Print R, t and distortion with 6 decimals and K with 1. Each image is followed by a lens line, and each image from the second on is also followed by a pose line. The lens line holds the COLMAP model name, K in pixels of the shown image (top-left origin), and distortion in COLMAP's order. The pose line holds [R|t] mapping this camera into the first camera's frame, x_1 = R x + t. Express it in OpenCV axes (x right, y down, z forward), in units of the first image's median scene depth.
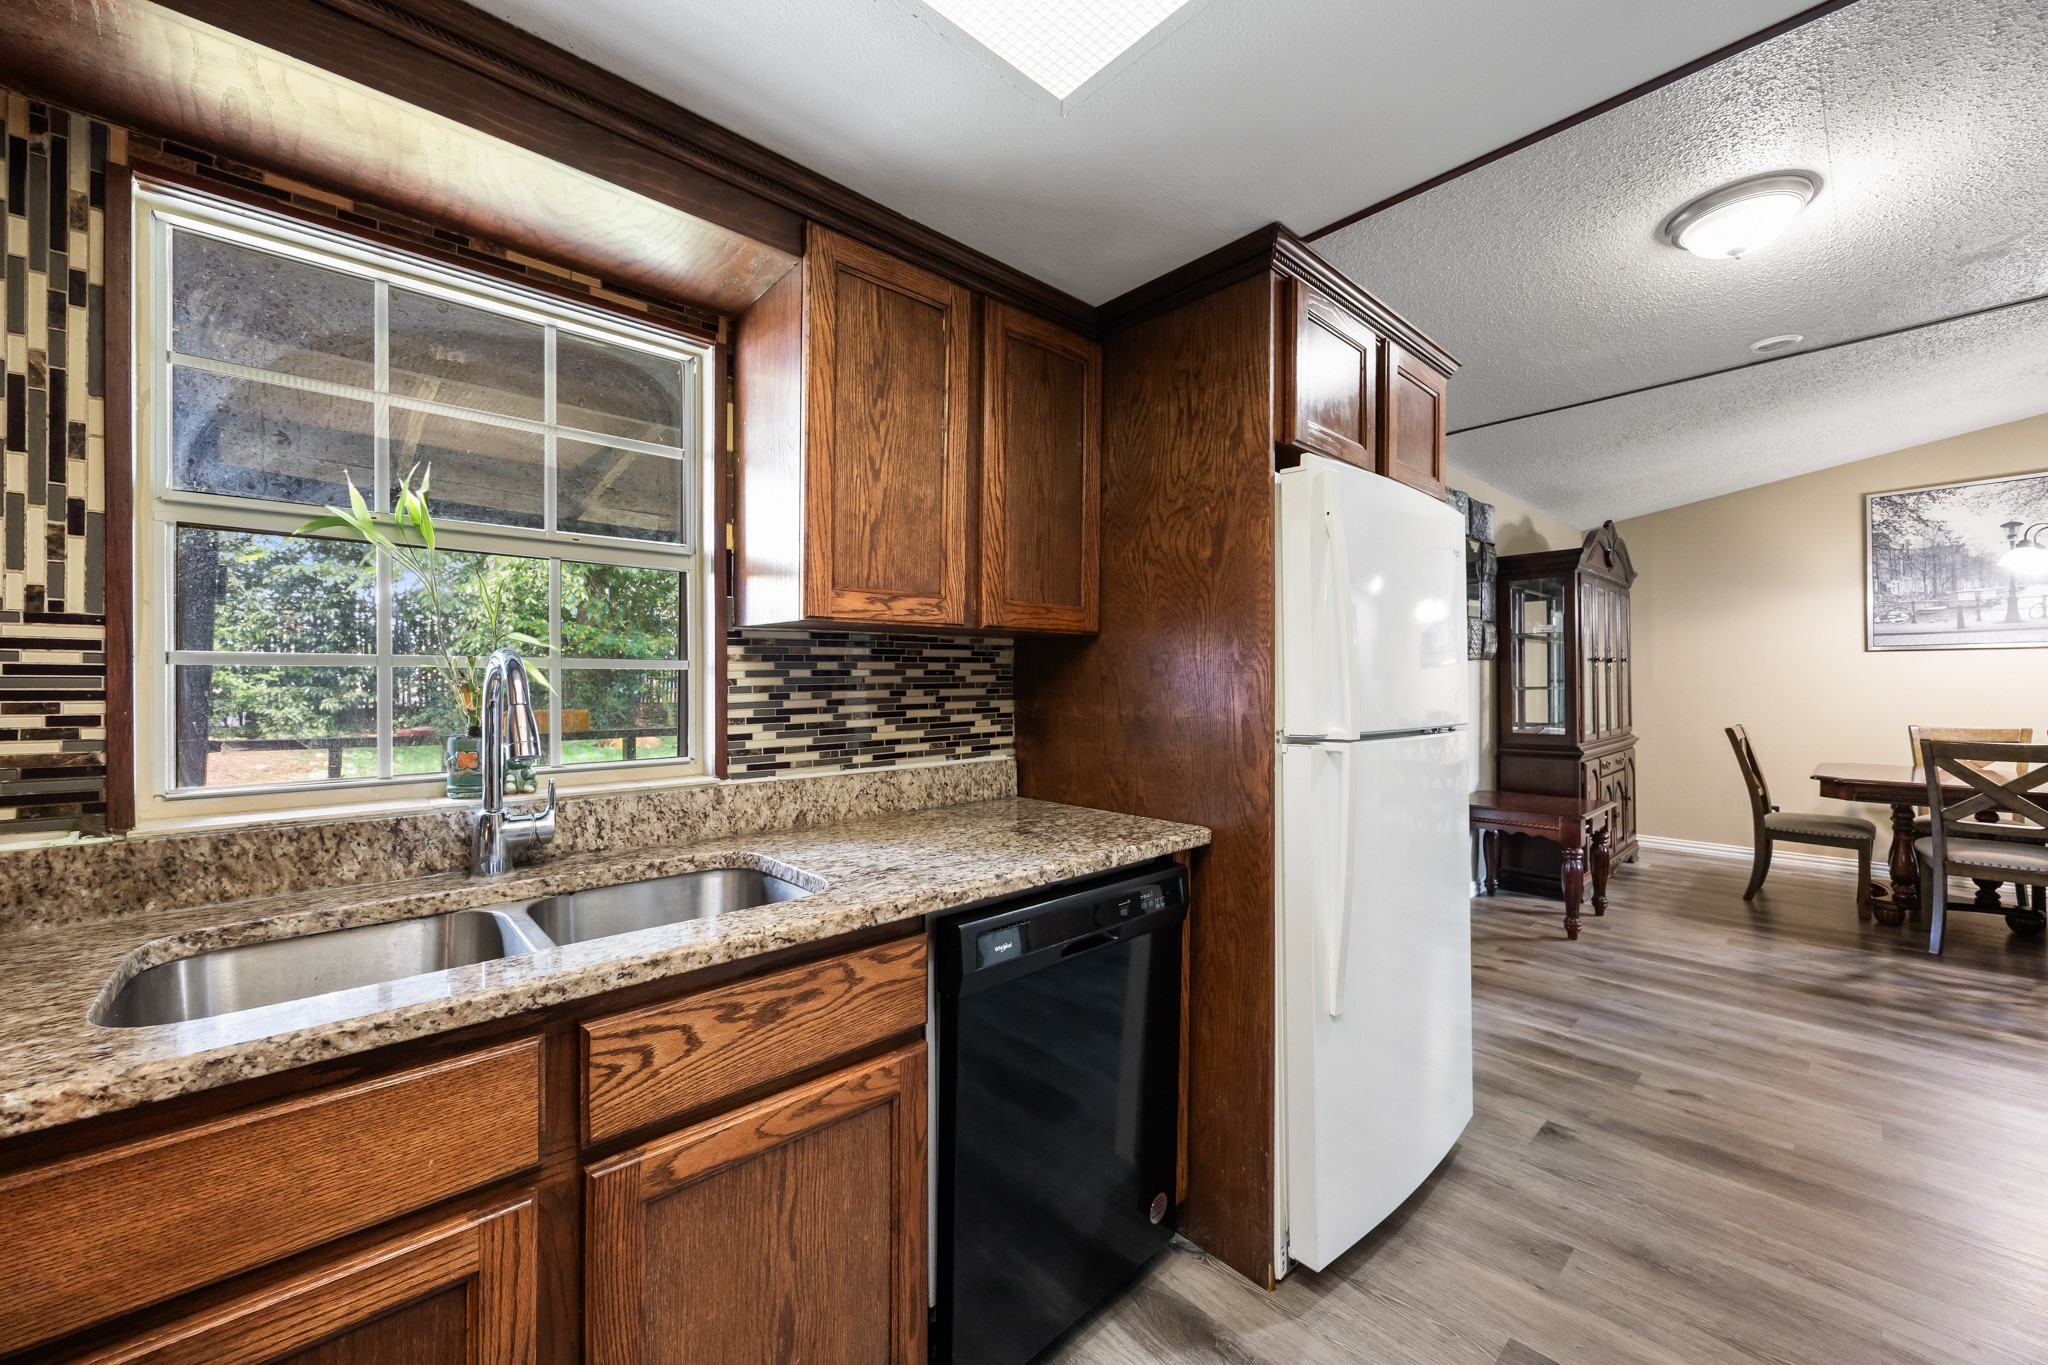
lens RADIAL K [[783.9, 0, 1029.8], [0, 783.9, 681.4], [0, 0, 1]] dist [0.000015, 0.000059]
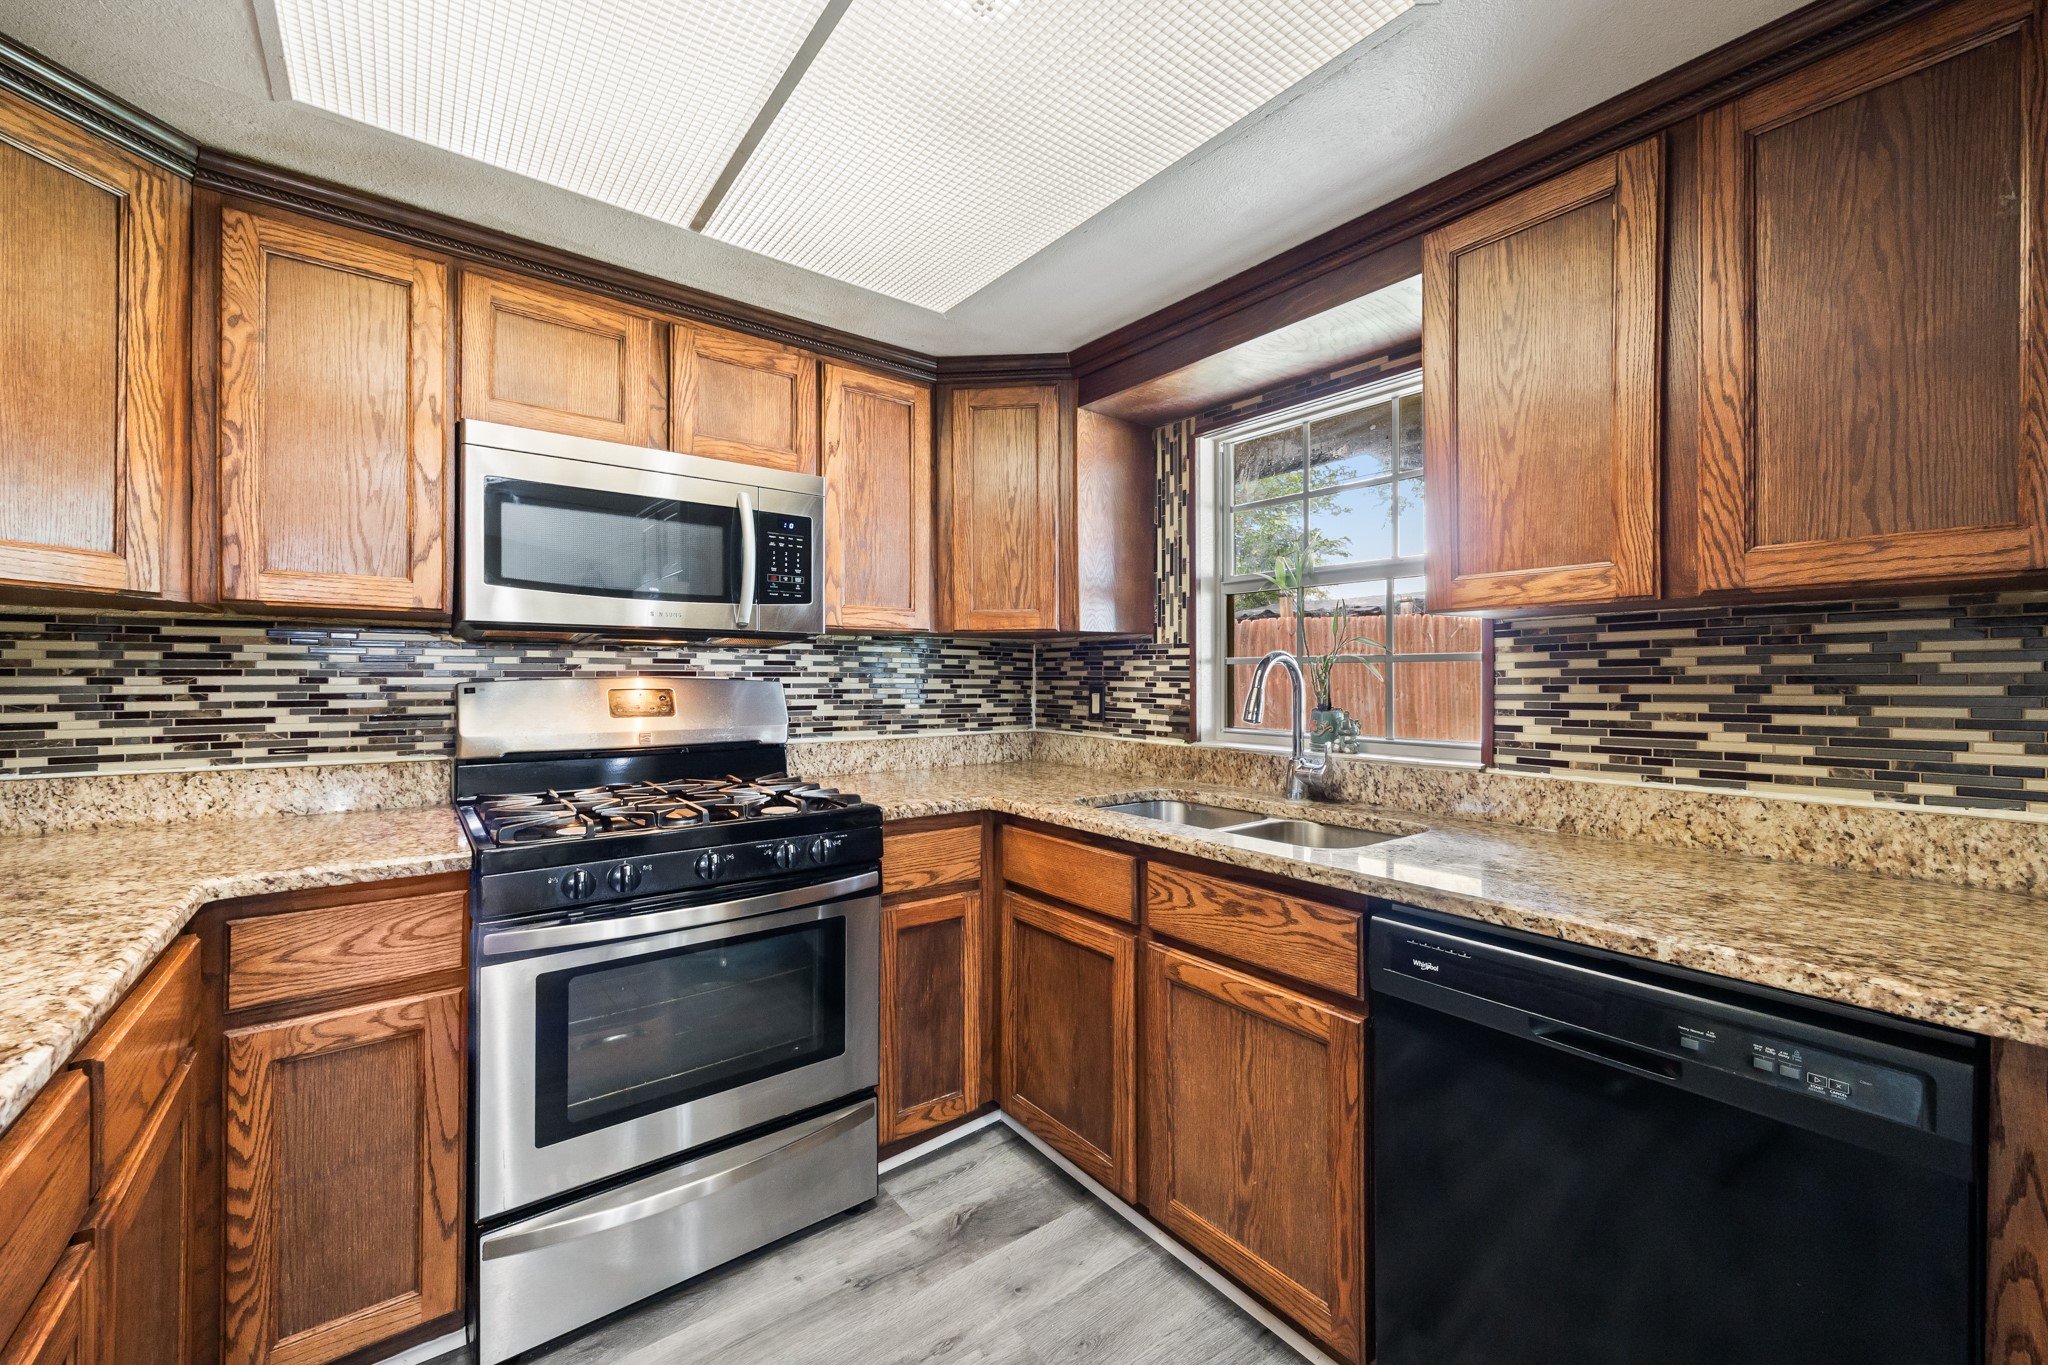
lens RADIAL K [[814.2, 0, 1030.1], [0, 814.2, 677.1], [0, 0, 1]] dist [0.007559, -0.000638]
pose [[-0.086106, 0.003501, -0.996280, 0.585757], [0.000868, 0.999994, 0.003439, 0.000994], [0.996286, -0.000569, -0.086109, 0.387795]]
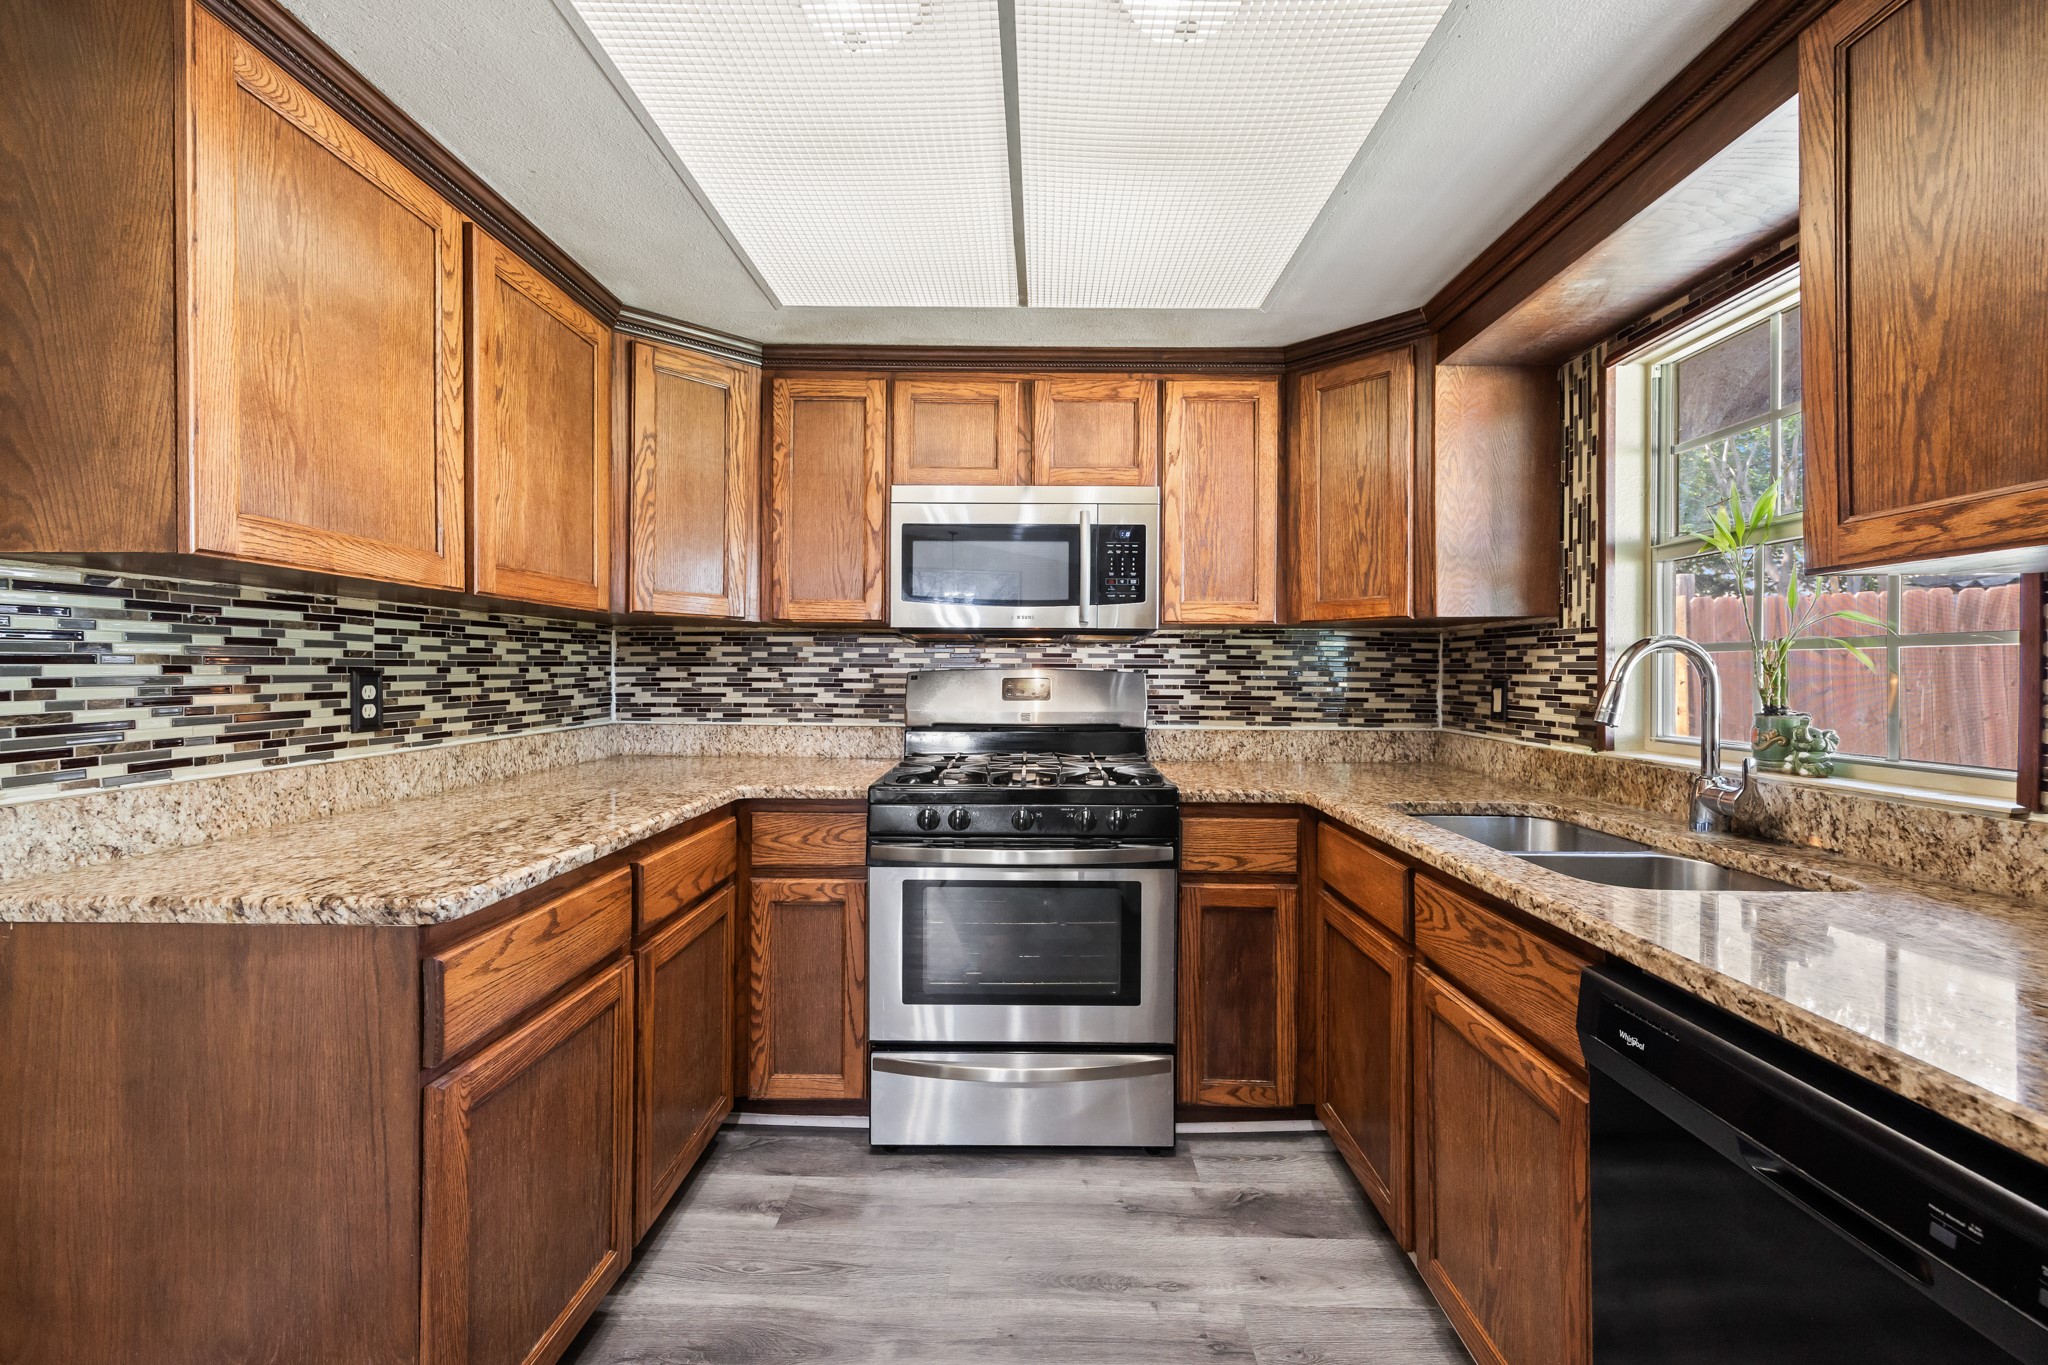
lens RADIAL K [[817.2, 0, 1026.1], [0, 817.2, 676.2], [0, 0, 1]] dist [0.009335, -0.000363]
pose [[-0.685967, 0.004564, -0.727619, 0.535158], [-0.001149, 0.999972, 0.007355, 0.007226], [0.727632, 0.005882, -0.685942, 0.686775]]
